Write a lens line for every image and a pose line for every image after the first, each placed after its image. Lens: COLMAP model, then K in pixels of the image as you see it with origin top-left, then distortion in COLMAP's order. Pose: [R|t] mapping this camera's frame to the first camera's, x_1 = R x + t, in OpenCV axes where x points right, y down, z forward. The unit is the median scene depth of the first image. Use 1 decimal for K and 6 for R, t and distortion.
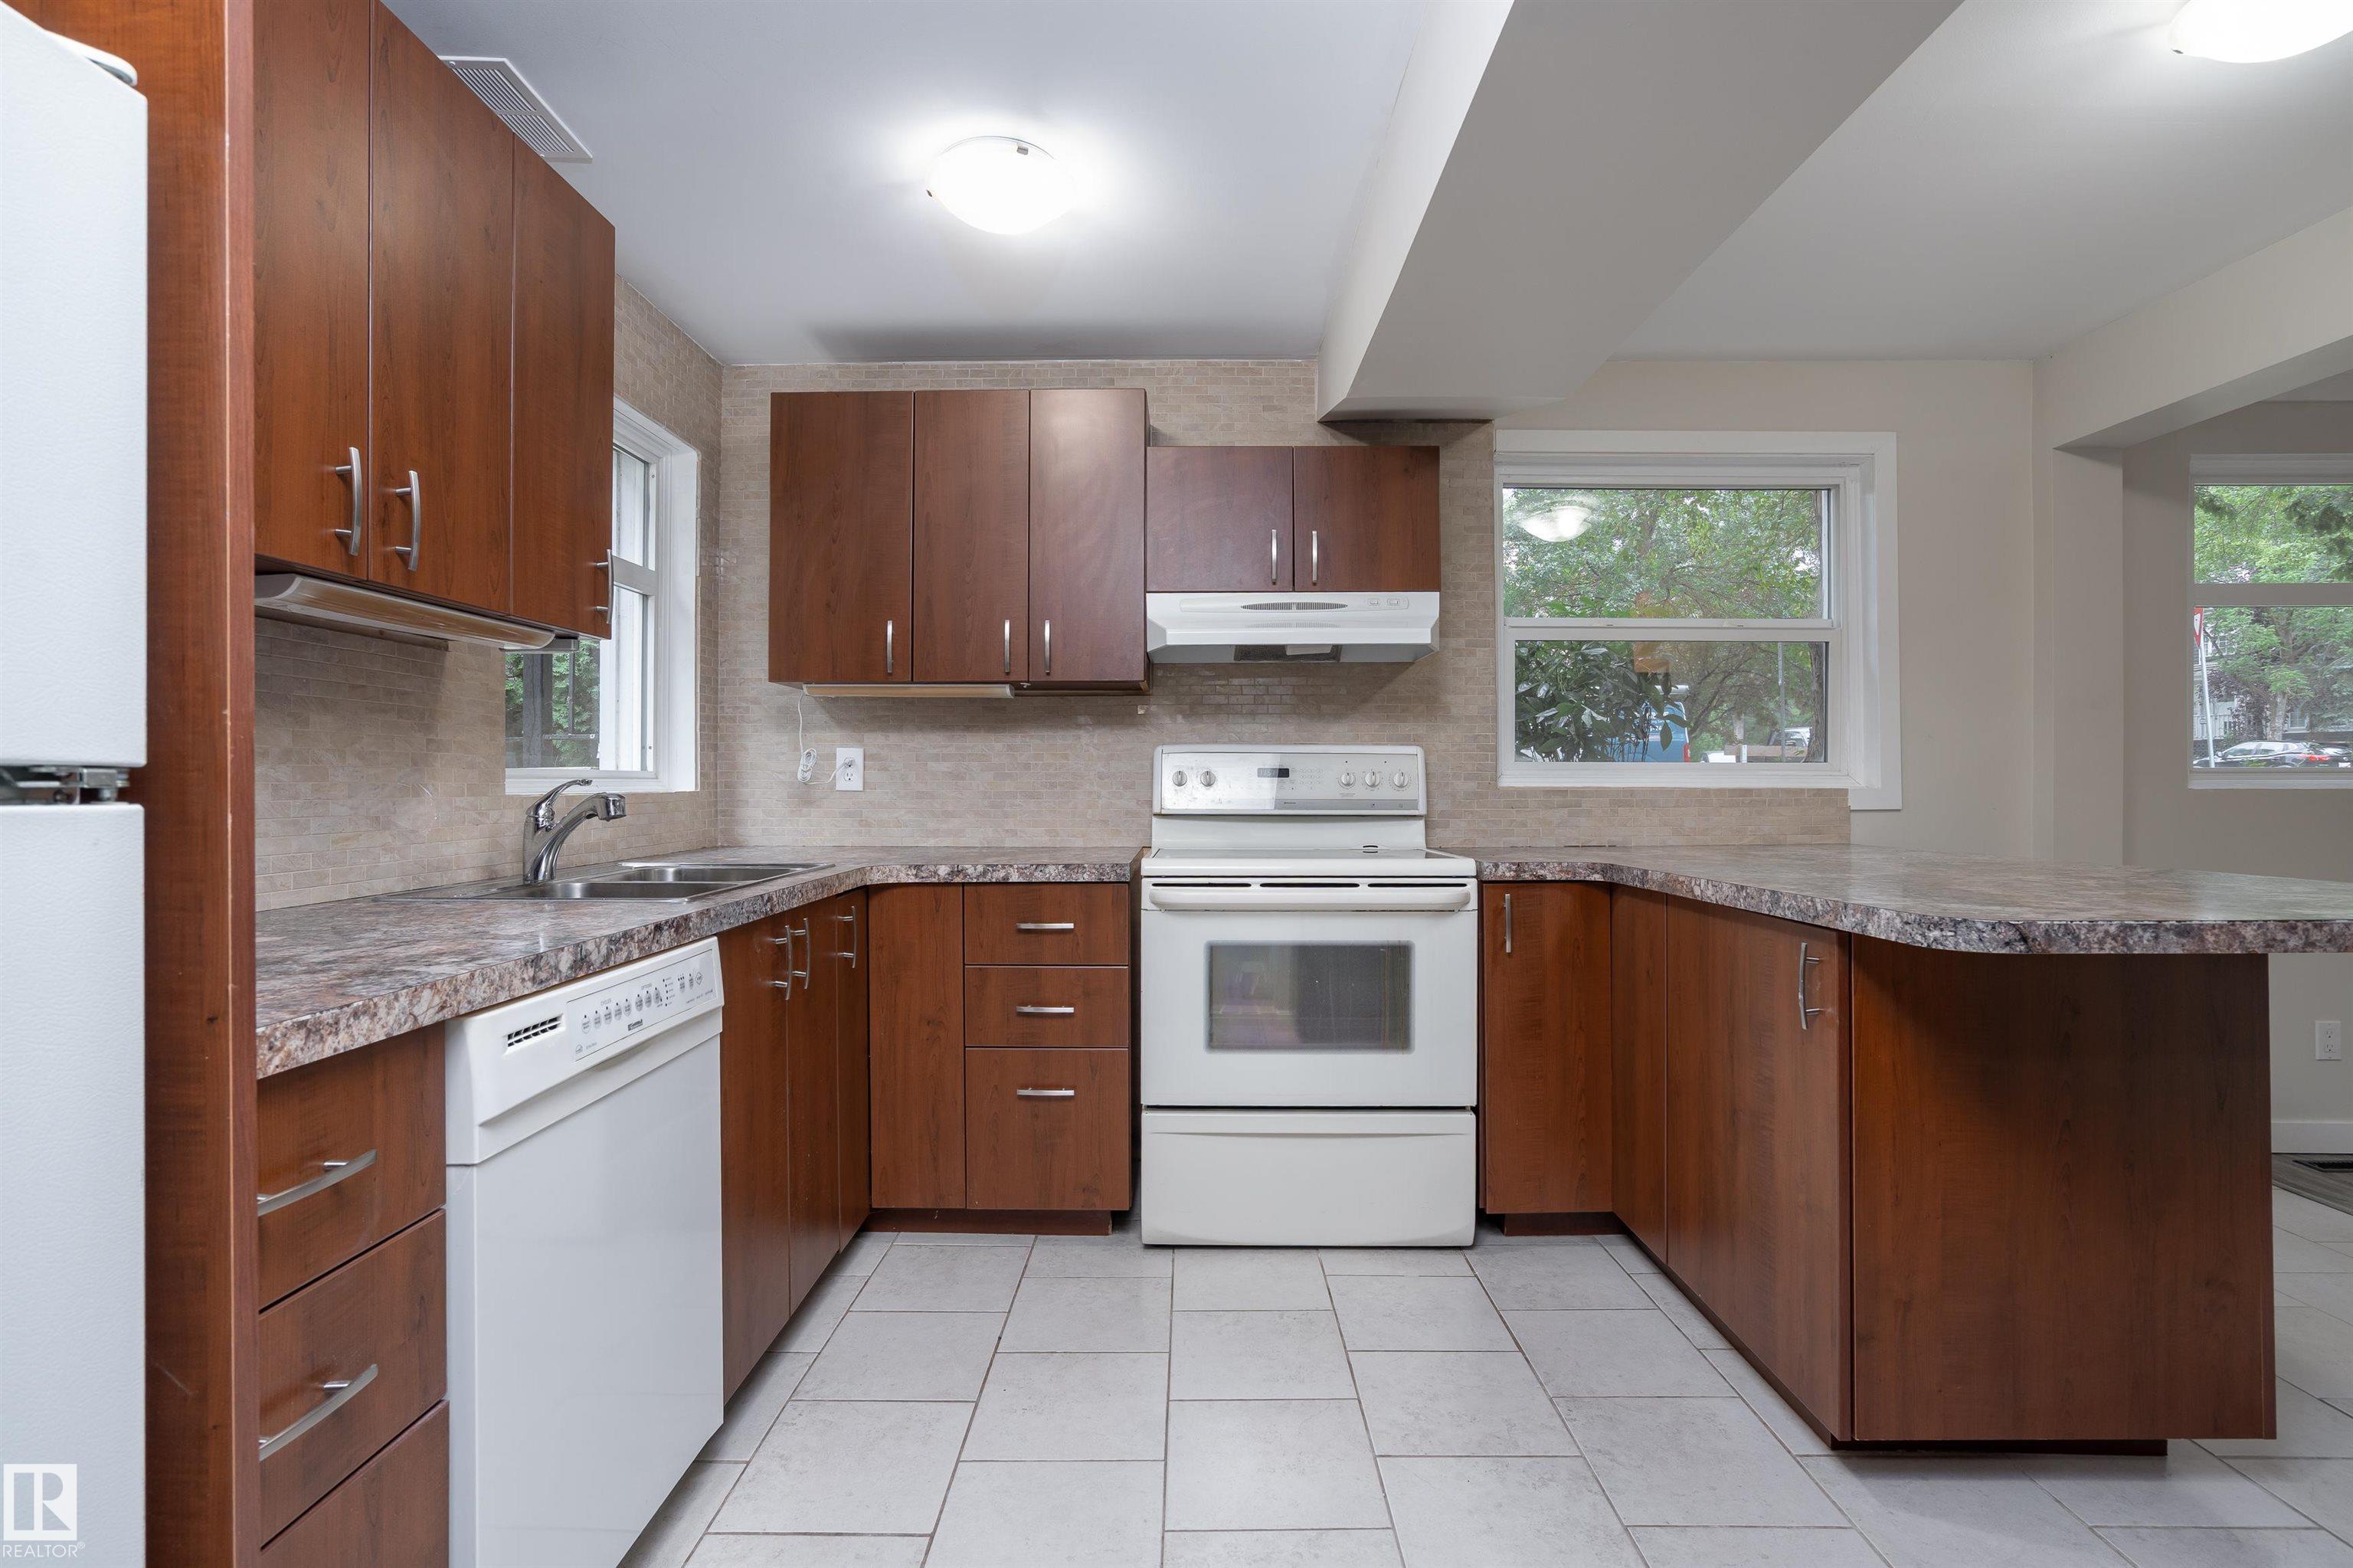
lens RADIAL K [[1115.5, 0, 1170.8], [0, 1115.5, 769.3], [0, 0, 1]] dist [-0.035774, 0.035883]
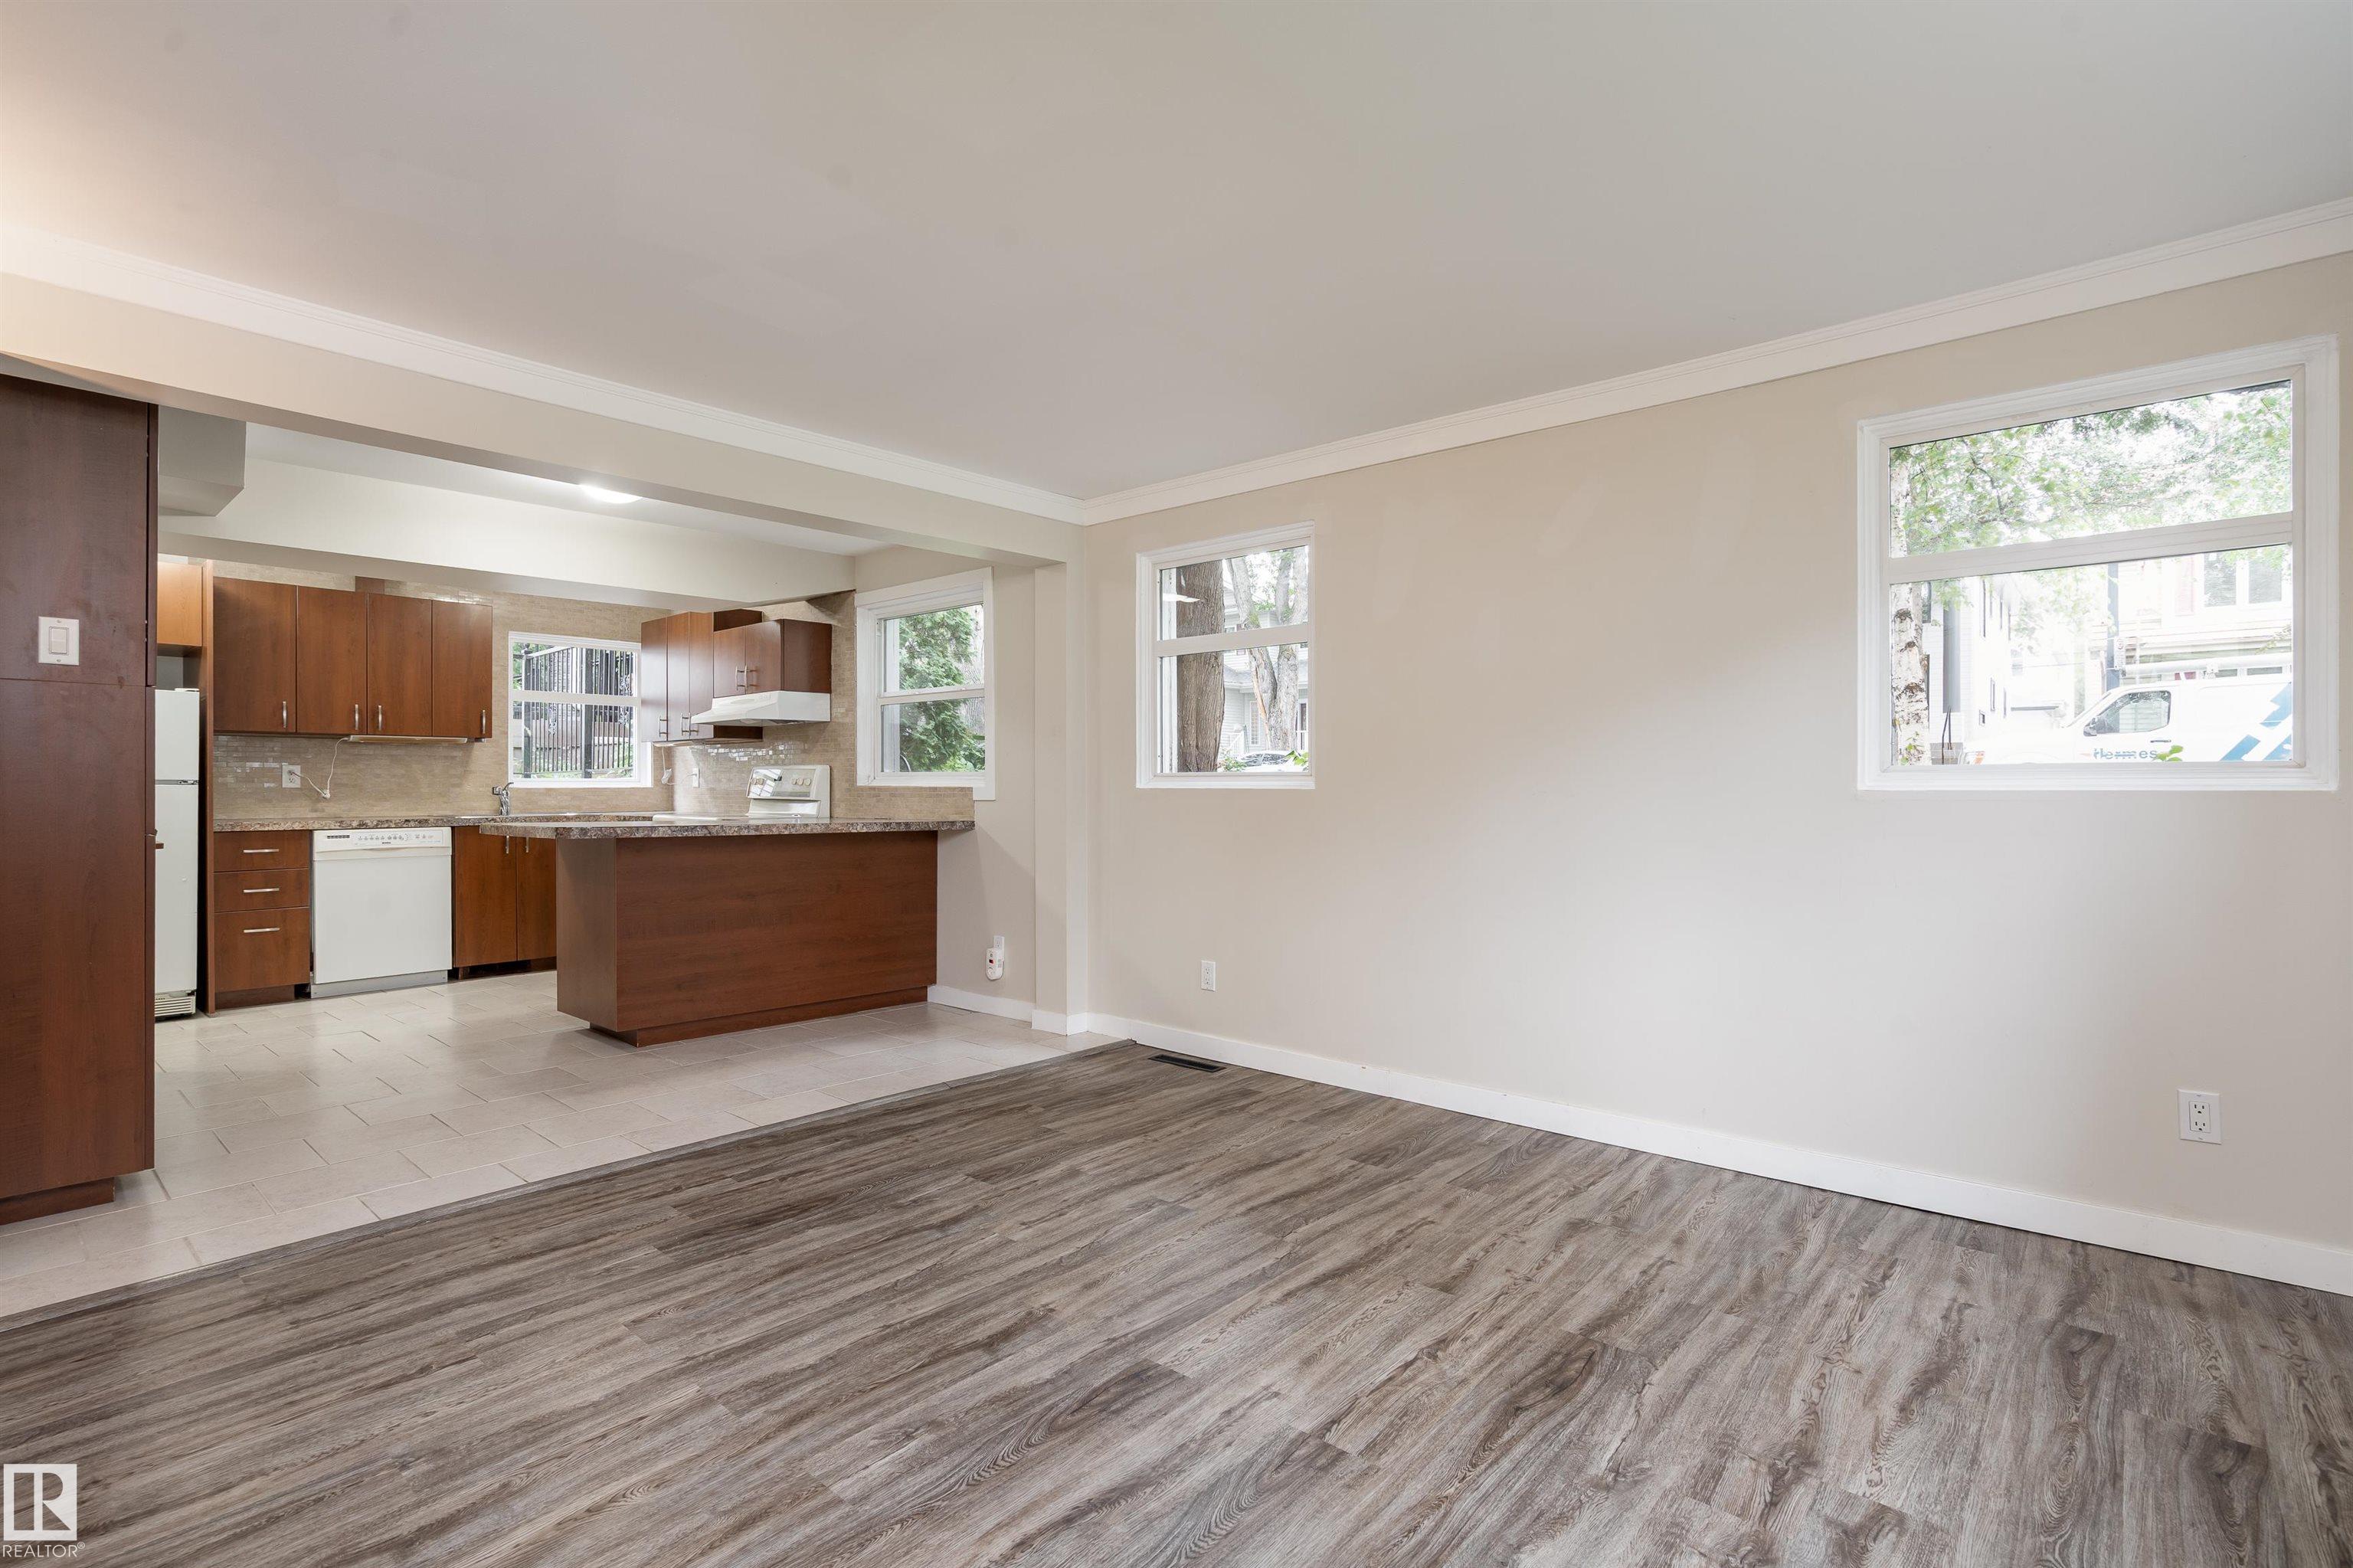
lens RADIAL K [[1114.2, 0, 1176.5], [0, 1114.2, 784.0], [0, 0, 1]] dist [-0.000130, 0.000793]
pose [[0.759187, 0.000934, -0.650872, 2.462395], [0.006366, 0.999940, 0.008860, -0.001269], [0.650841, -0.010870, 0.759136, -0.120015]]
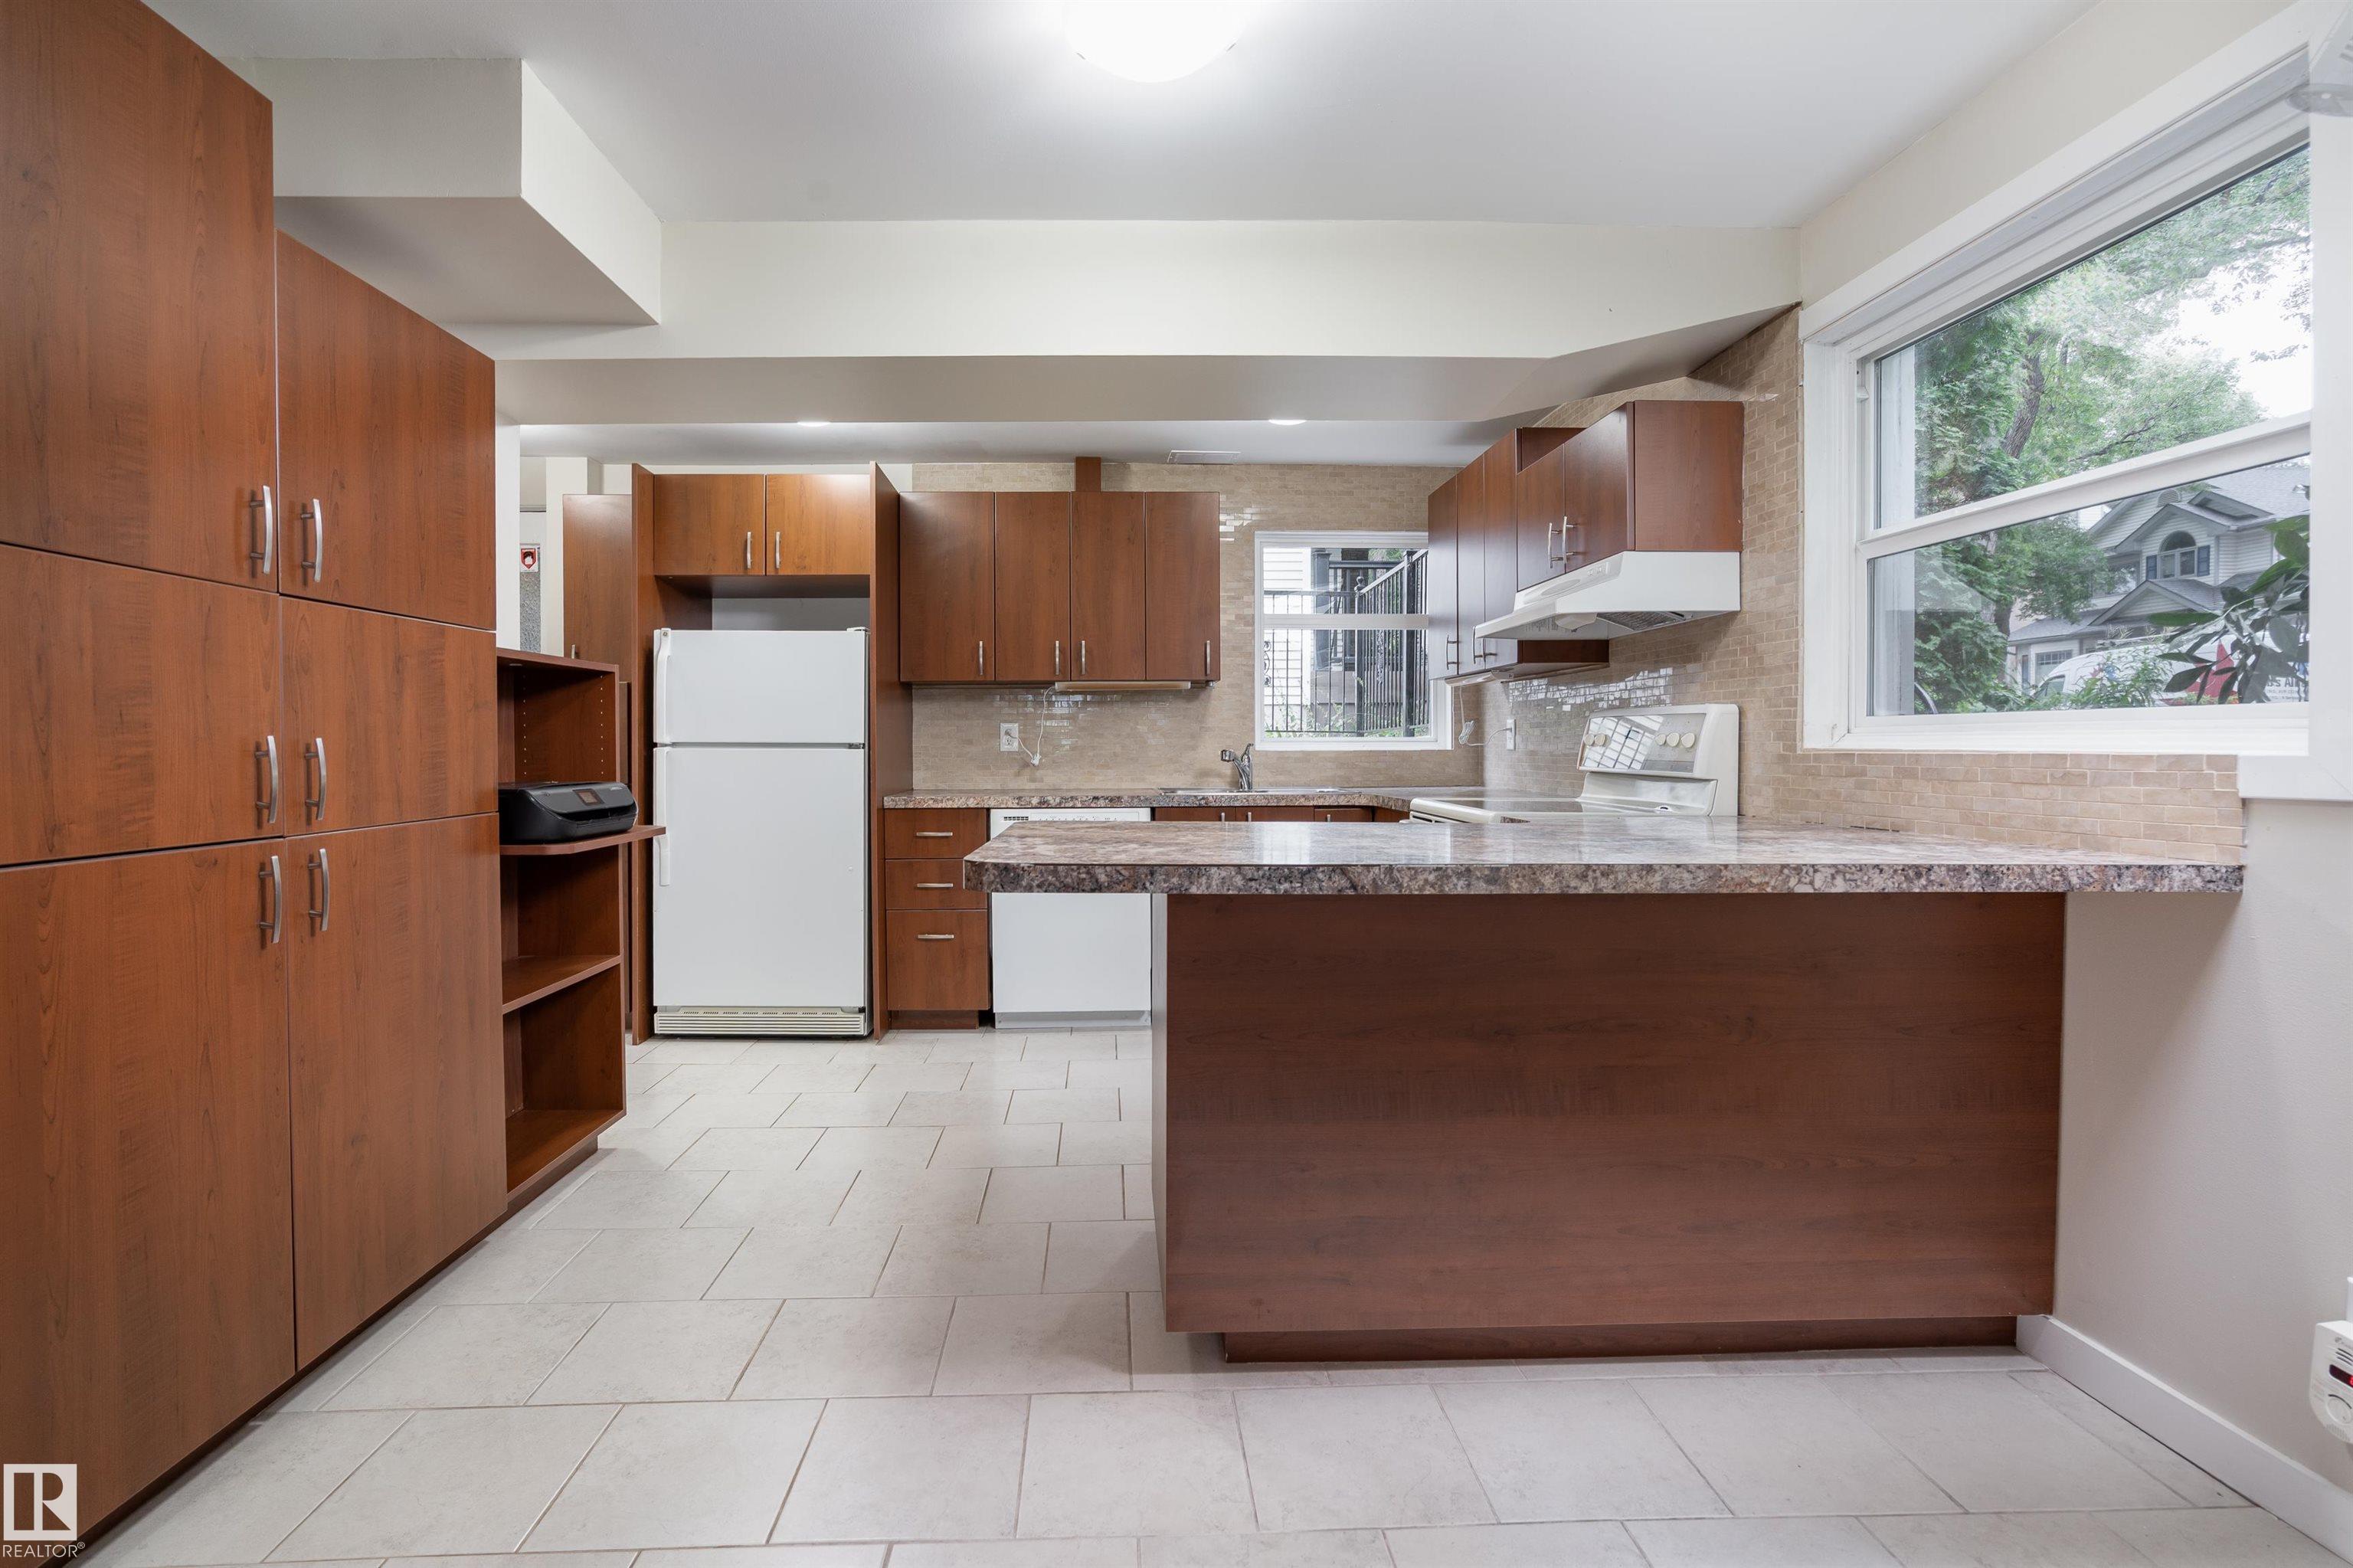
lens RADIAL K [[1094.7, 0, 1137.5], [0, 1094.7, 764.7], [0, 0, 1]] dist [-0.035994, 0.021841]
pose [[0.043585, 0.018856, -0.998872, 1.352487], [0.015141, 0.999695, 0.019532, 0.005067], [0.998935, -0.015975, 0.043286, 0.594537]]
